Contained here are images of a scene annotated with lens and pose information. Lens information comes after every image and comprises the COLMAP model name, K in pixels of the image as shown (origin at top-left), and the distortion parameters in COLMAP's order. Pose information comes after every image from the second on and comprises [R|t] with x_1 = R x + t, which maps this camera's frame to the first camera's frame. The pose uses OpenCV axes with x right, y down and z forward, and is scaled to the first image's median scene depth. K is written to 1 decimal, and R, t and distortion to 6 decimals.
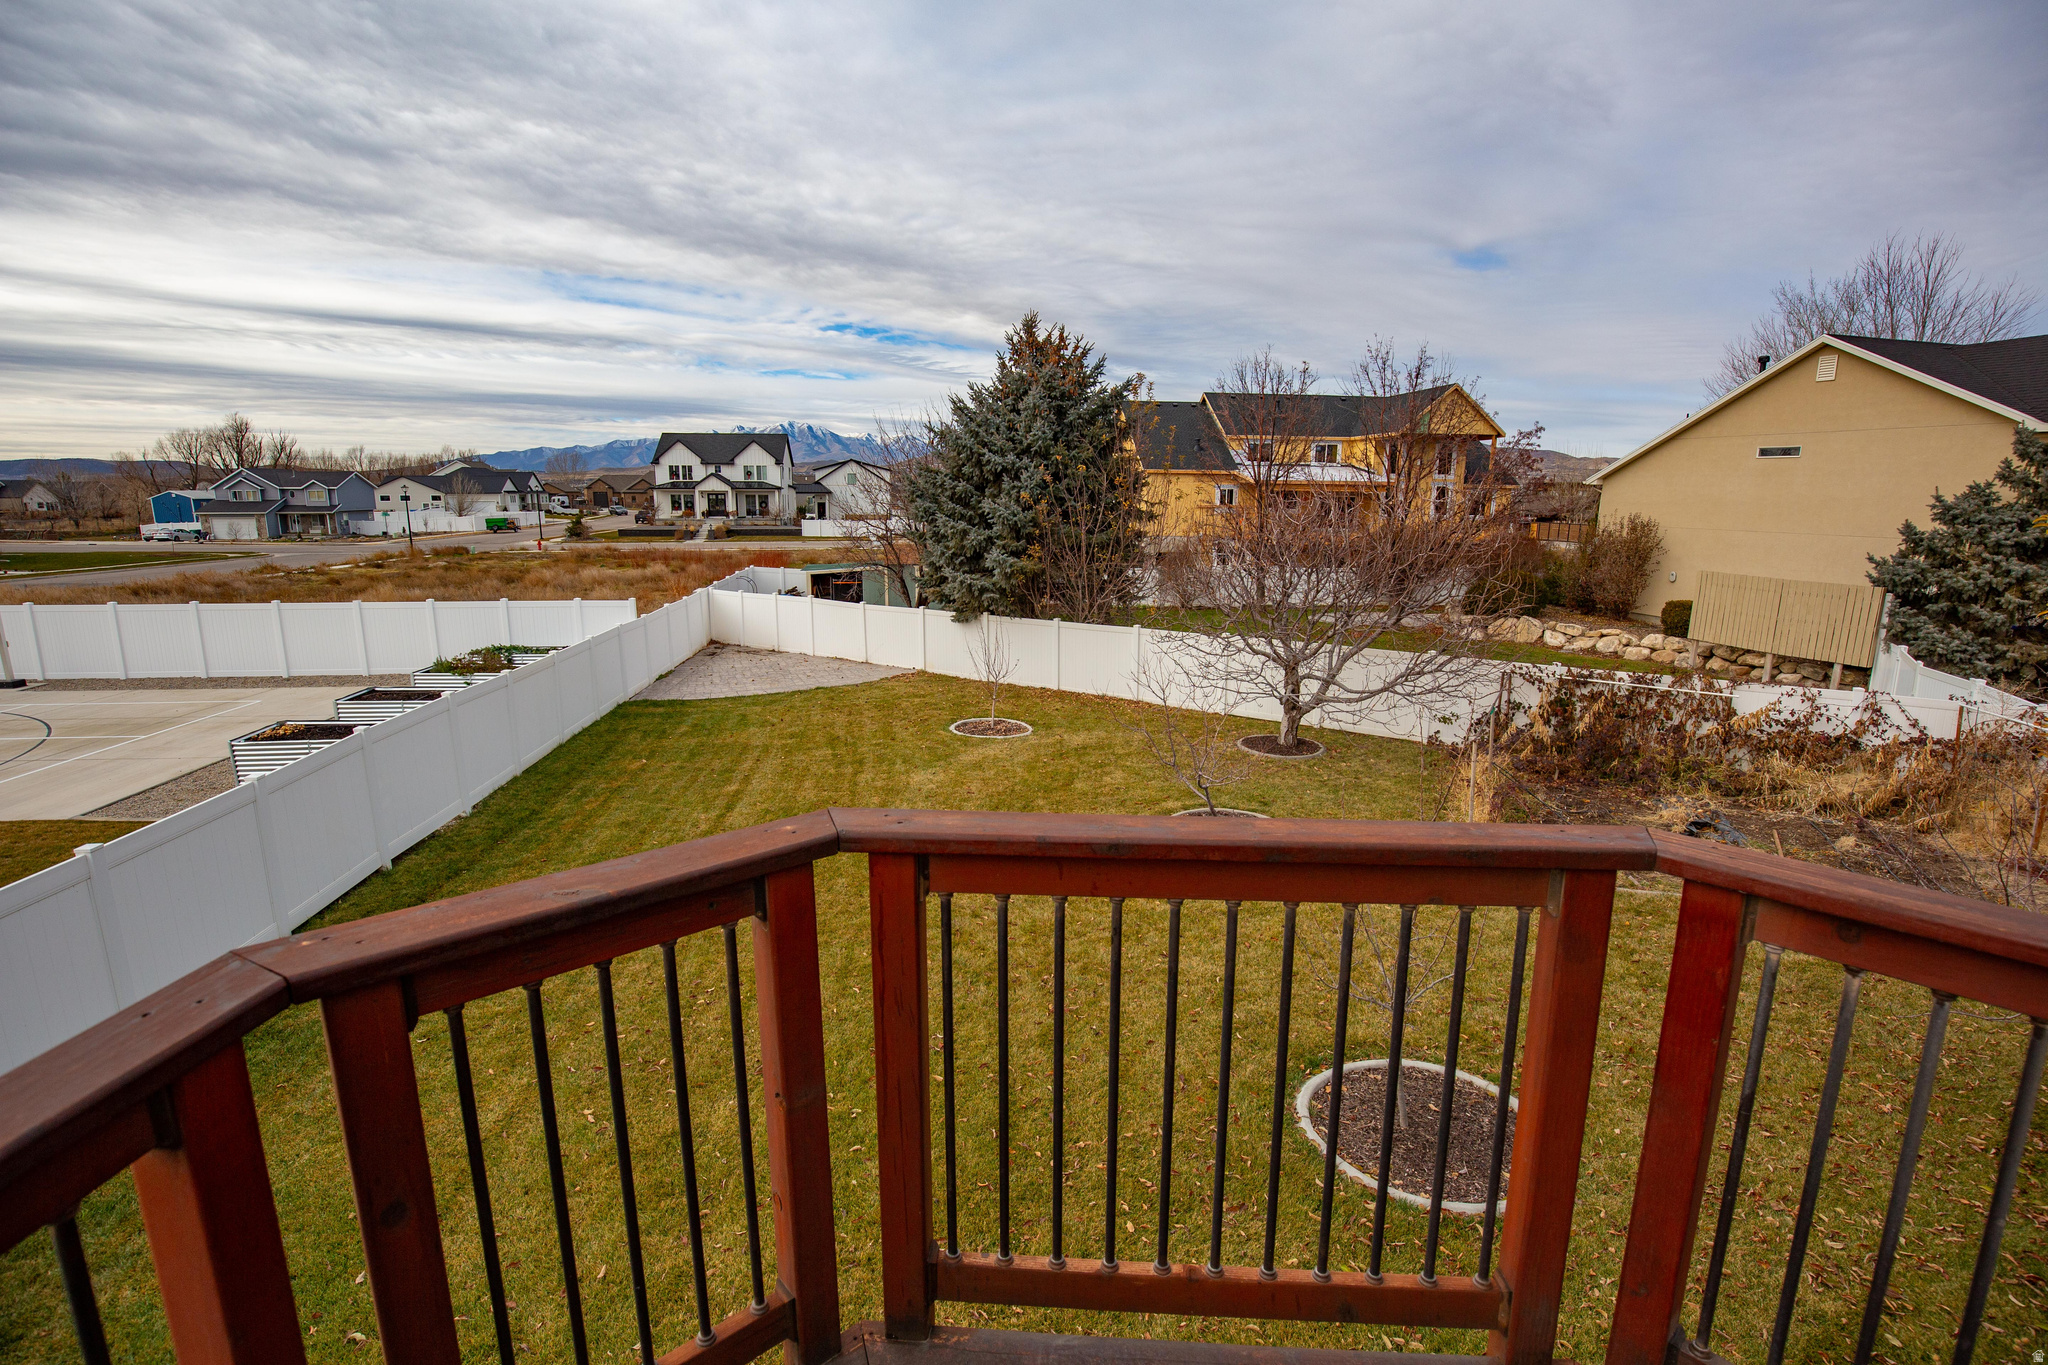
lens RADIAL K [[953.5, 0, 1021.4], [0, 953.5, 690.7], [0, 0, 1]] dist [-0.023709, -0.000368]
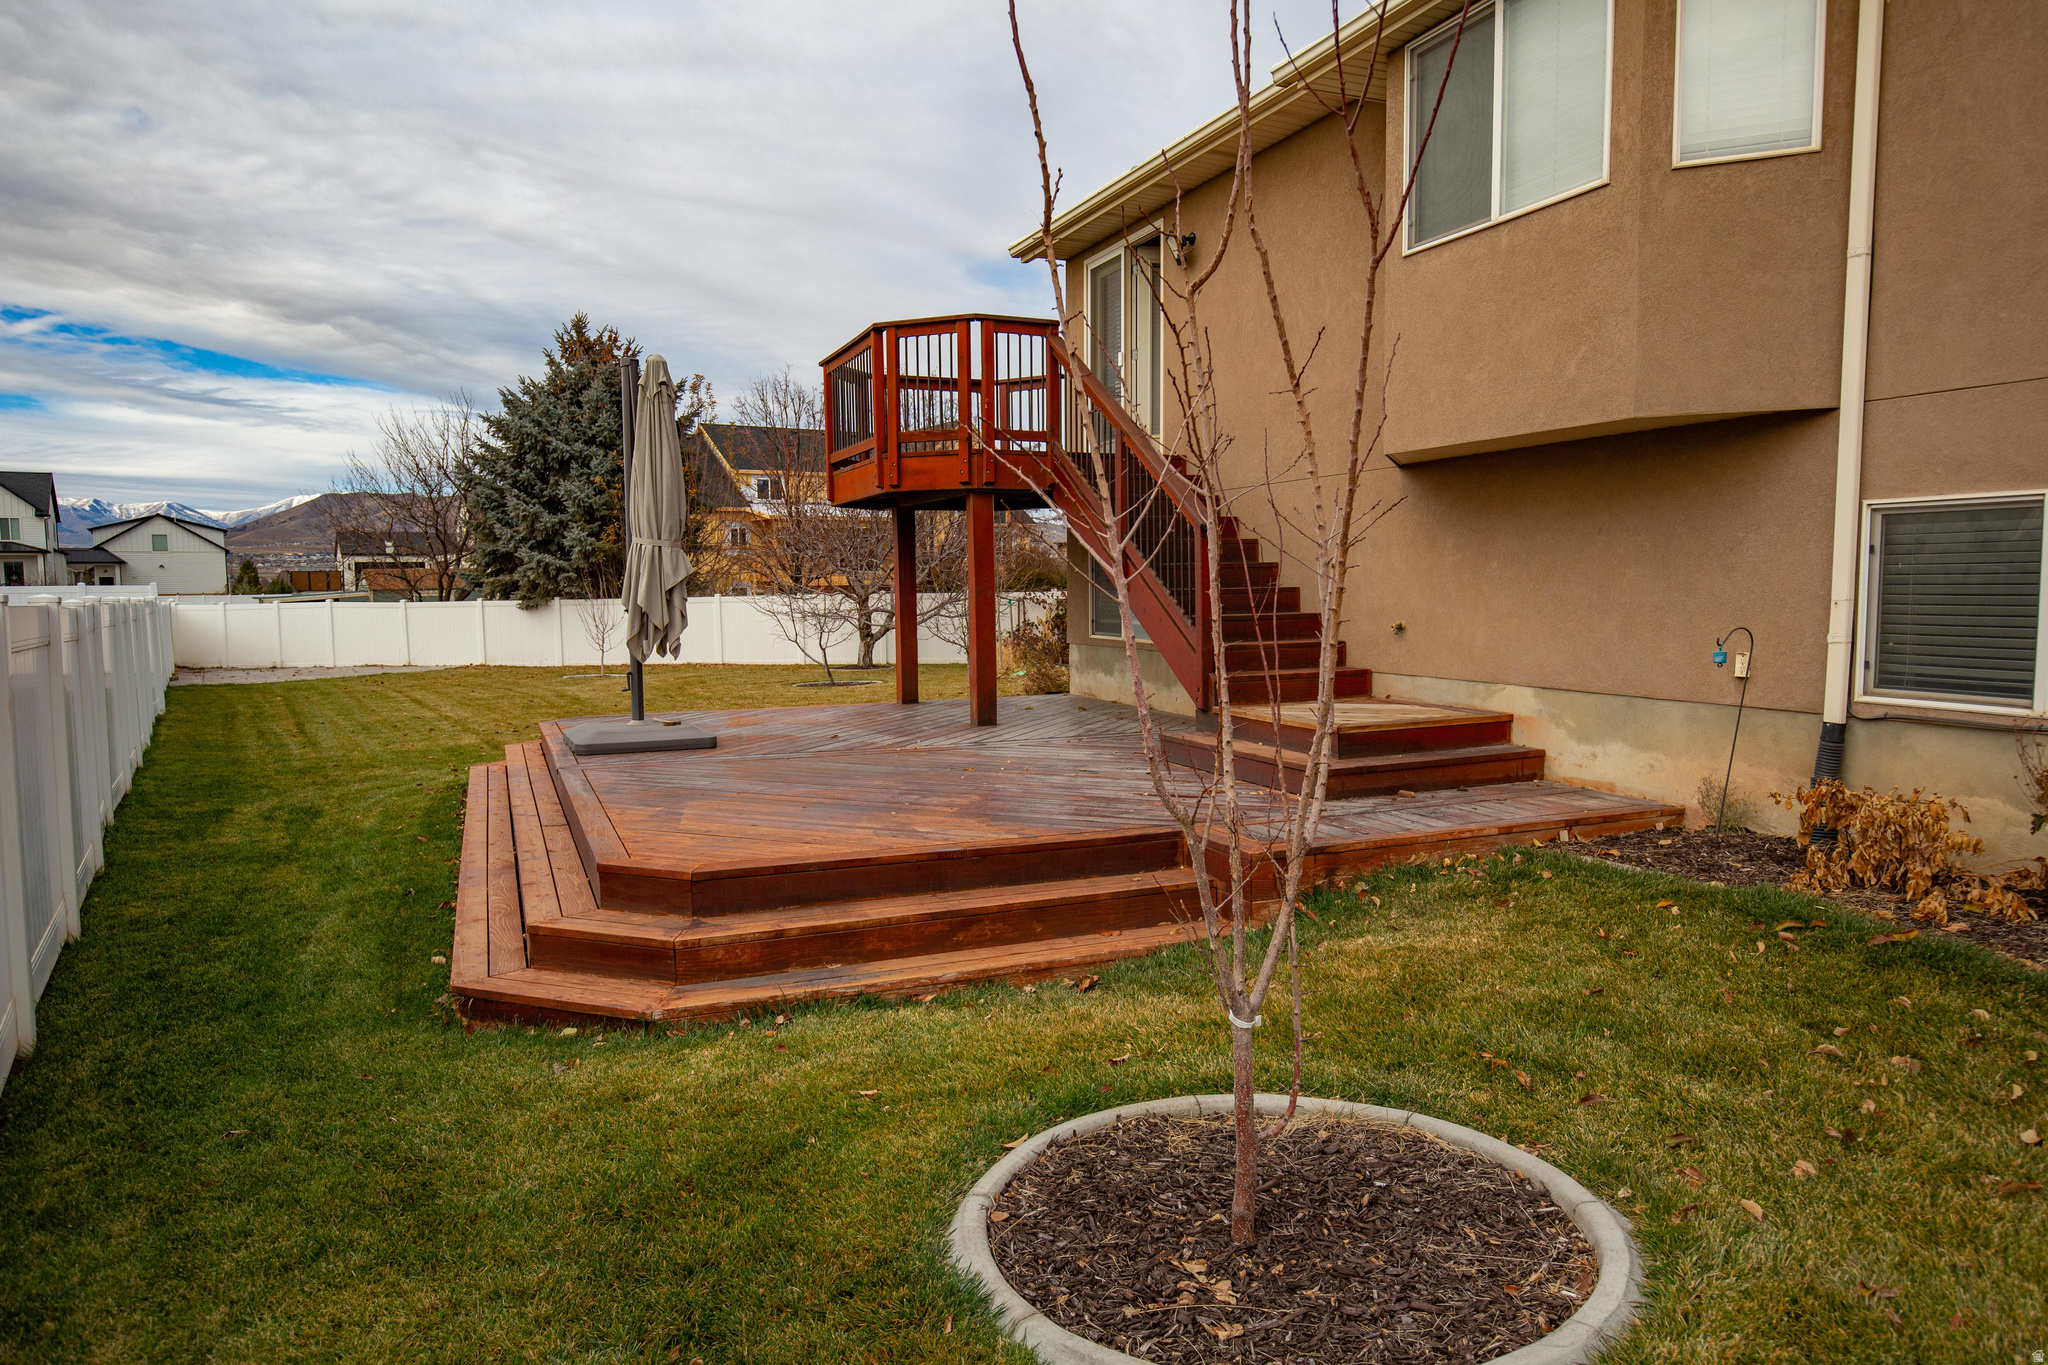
lens RADIAL K [[1312.7, 0, 1021.1], [0, 1312.7, 691.3], [0, 0, 1]] dist [0.004475, 0.004371]
pose [[0.900646, -0.051872, 0.431446, -0.194217], [0.104226, 0.989655, -0.098586, 0.198722], [-0.421869, 0.133759, 0.896736, -0.427191]]
